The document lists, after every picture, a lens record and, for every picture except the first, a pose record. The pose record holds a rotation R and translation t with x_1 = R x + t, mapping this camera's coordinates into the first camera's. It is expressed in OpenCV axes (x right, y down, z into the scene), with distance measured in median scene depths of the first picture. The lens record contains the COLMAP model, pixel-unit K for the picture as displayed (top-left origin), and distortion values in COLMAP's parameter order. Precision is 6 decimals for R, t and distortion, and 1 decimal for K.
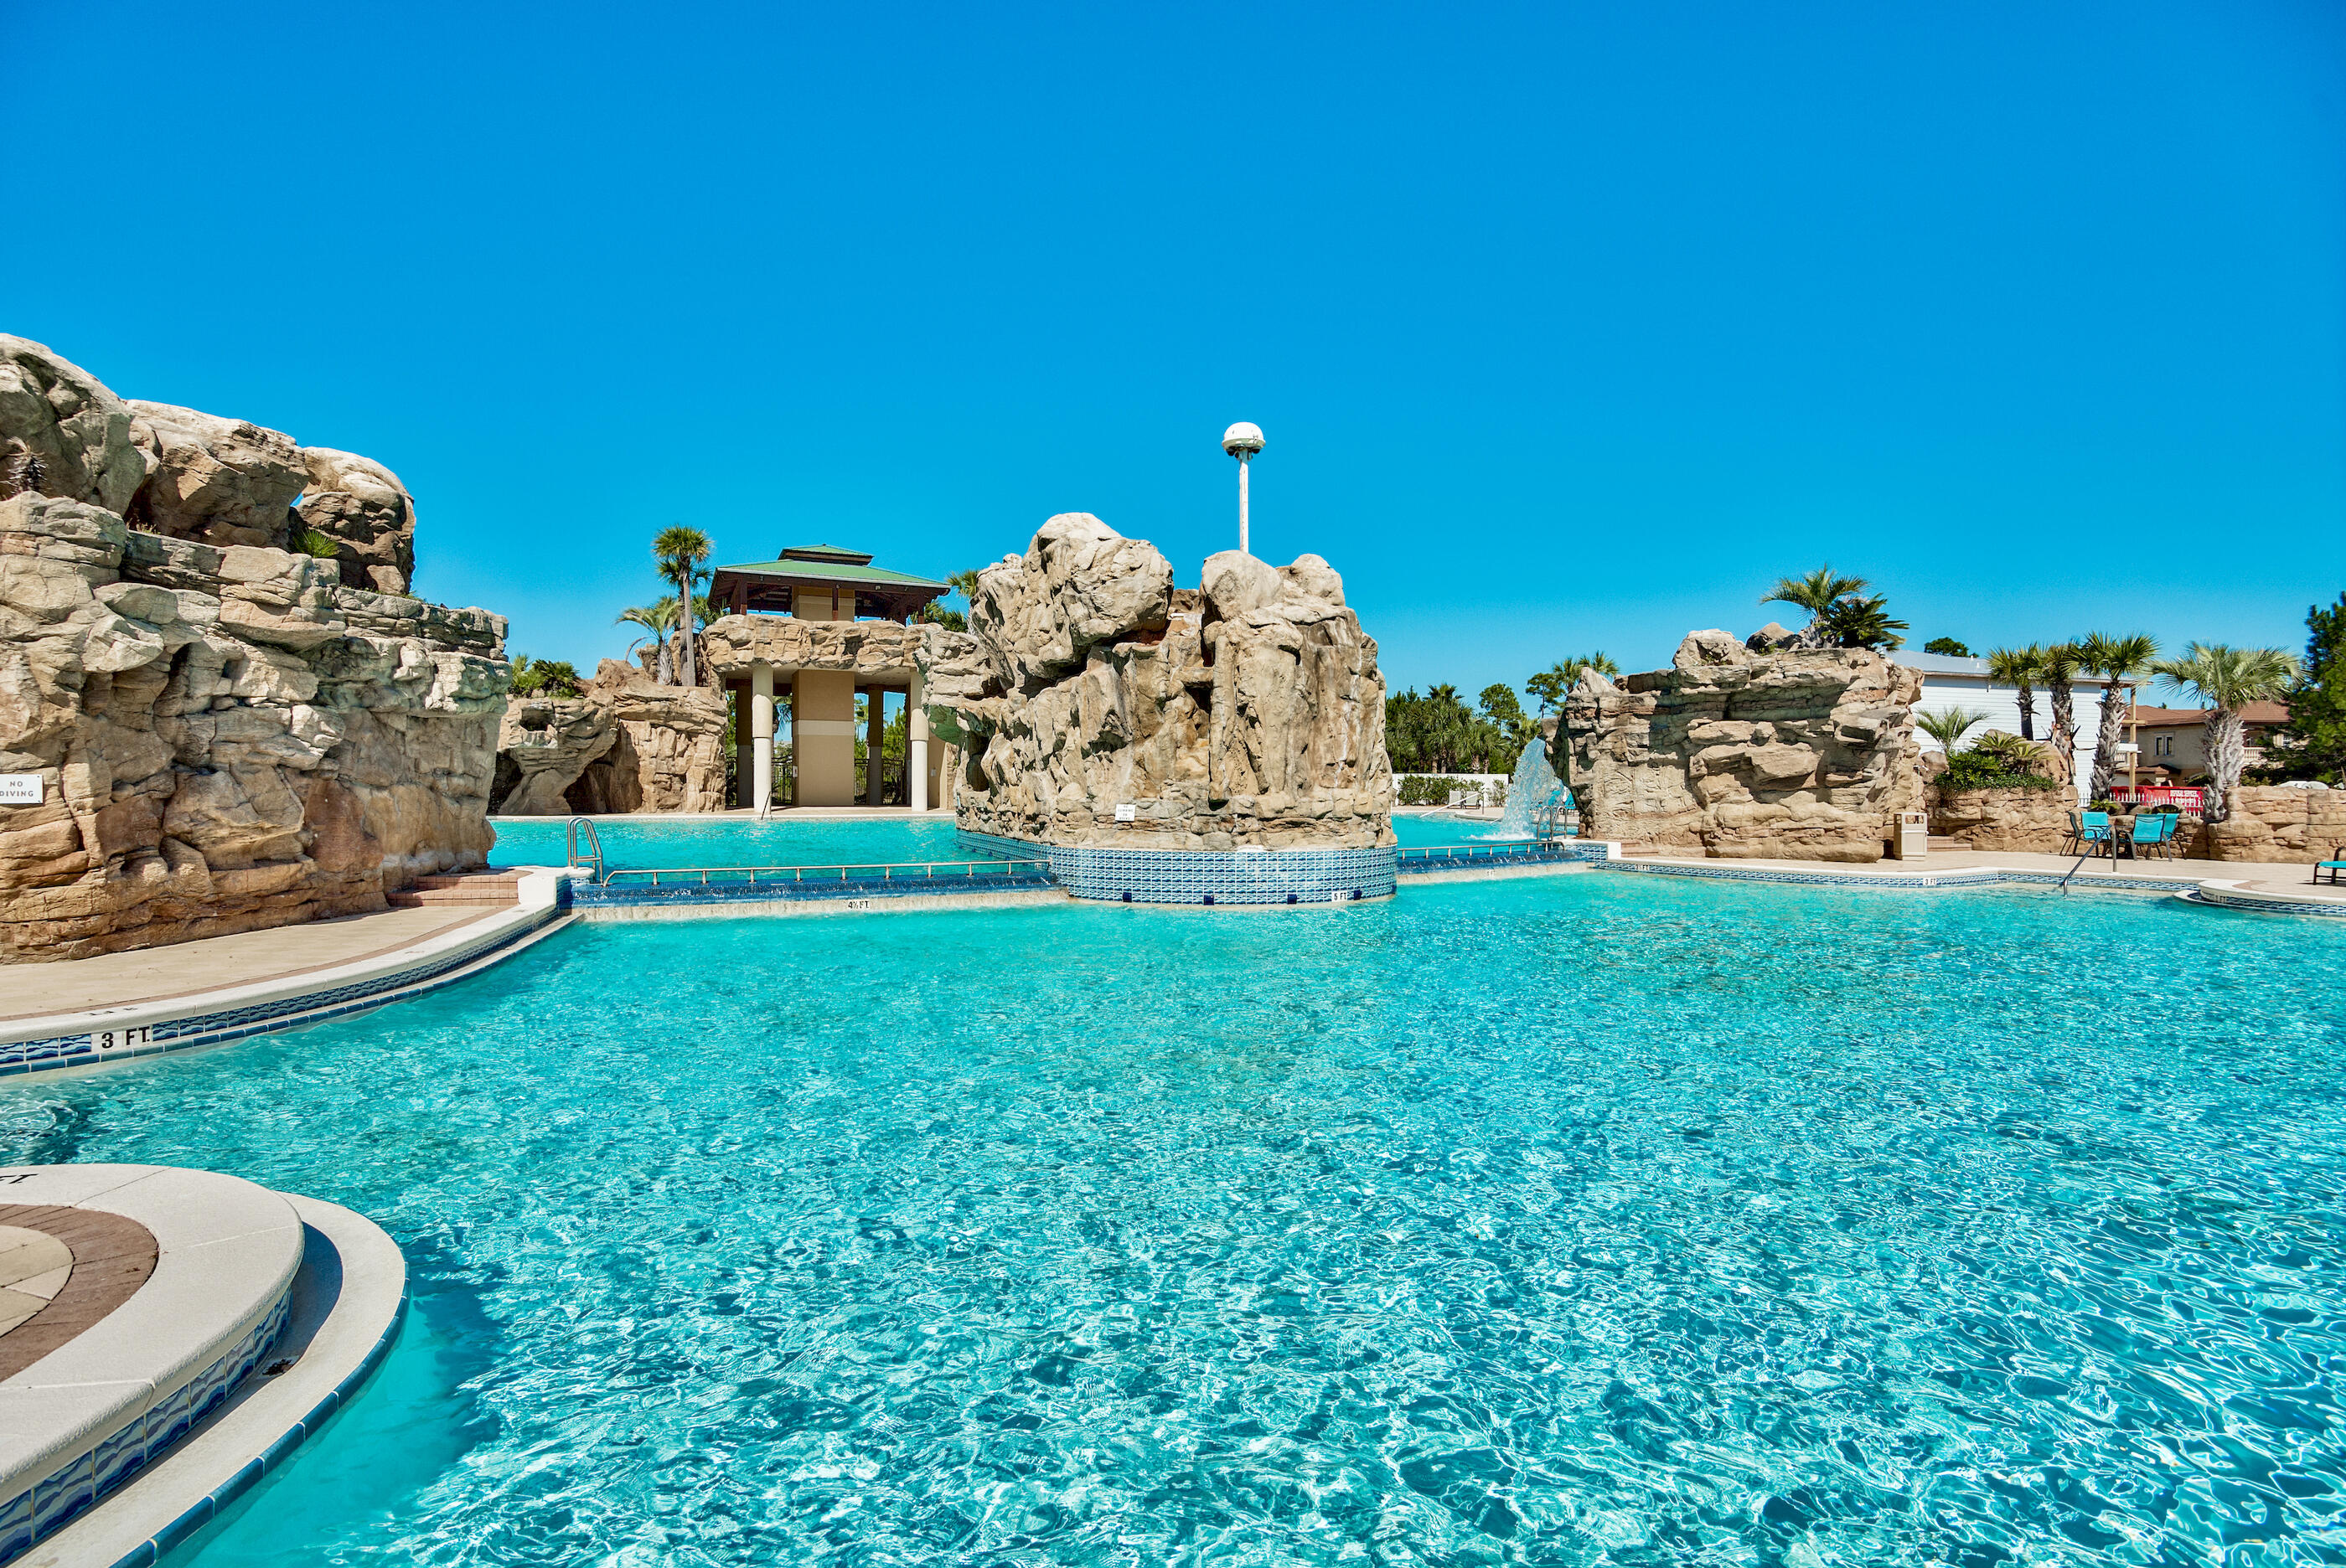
lens RADIAL K [[1170.3, 0, 1172.0], [0, 1170.3, 778.1], [0, 0, 1]] dist [0.001276, 0.000112]
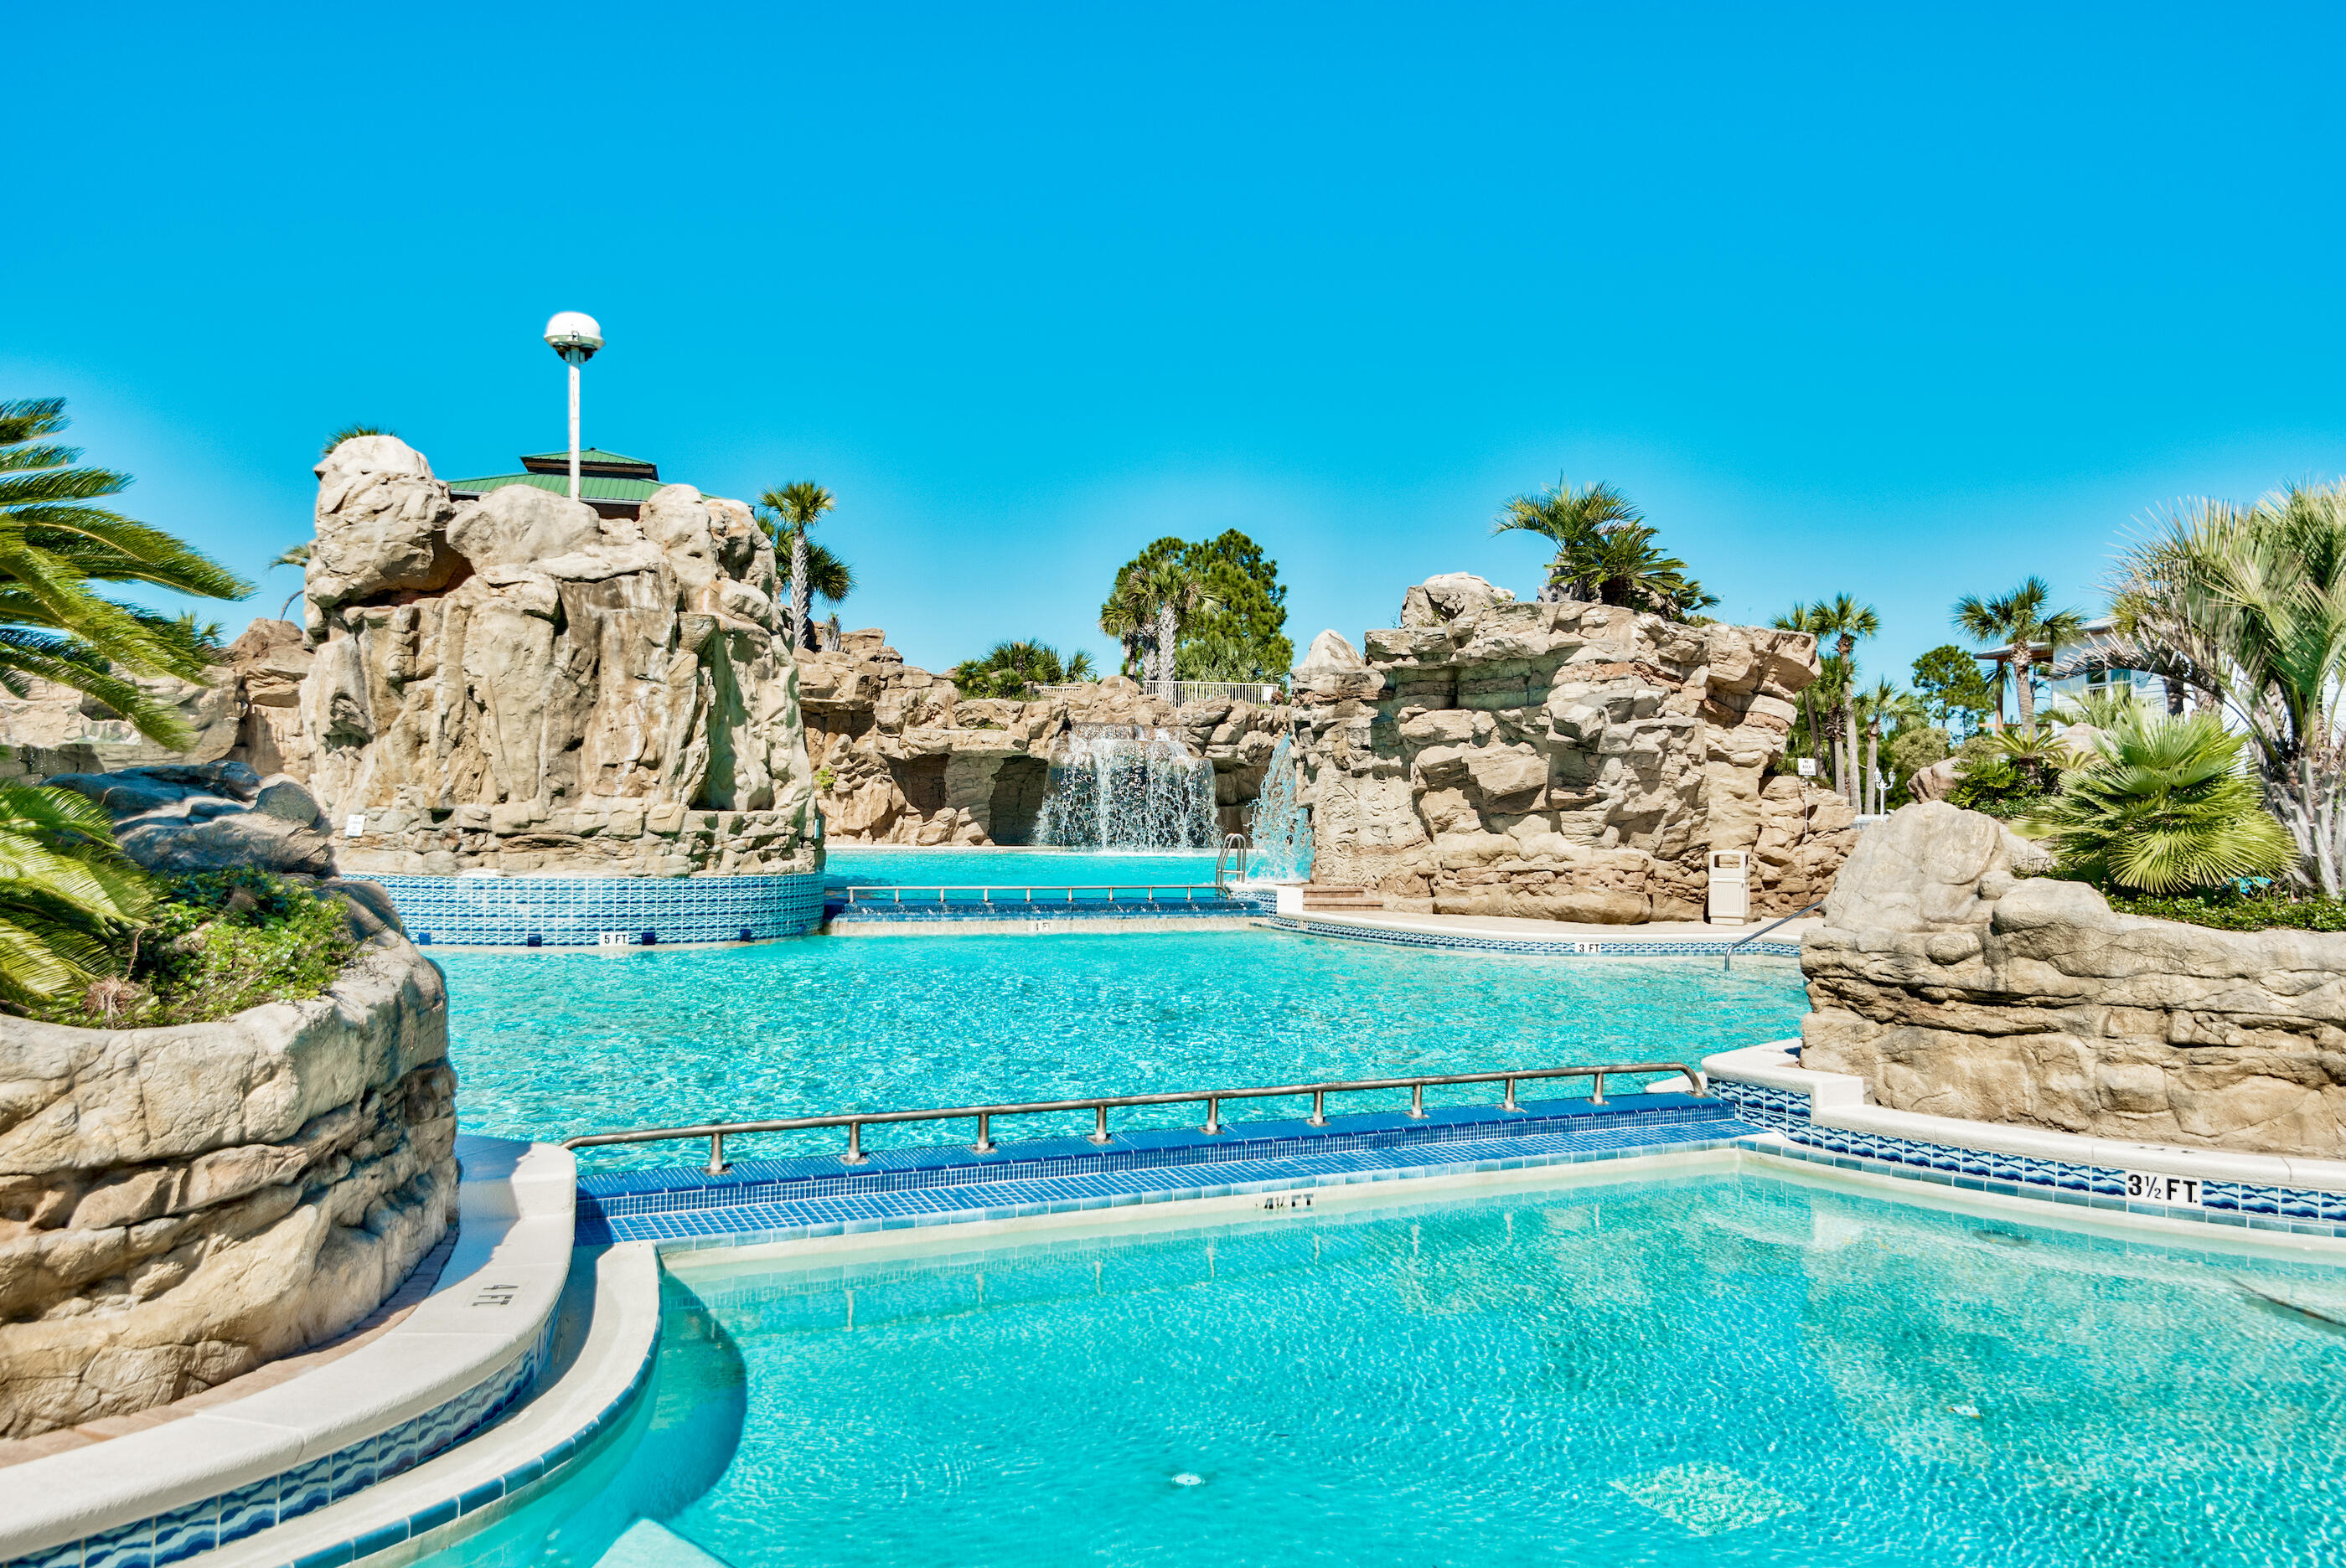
lens RADIAL K [[1975.8, 0, 1174.2], [0, 1975.8, 782.5], [0, 0, 1]] dist [0.066571, 0.001287]
pose [[0.981113, 0.008603, -0.193243, 0.571413], [-0.010897, 0.999882, -0.010810, 0.007097], [0.193128, 0.012712, 0.981091, -0.149779]]
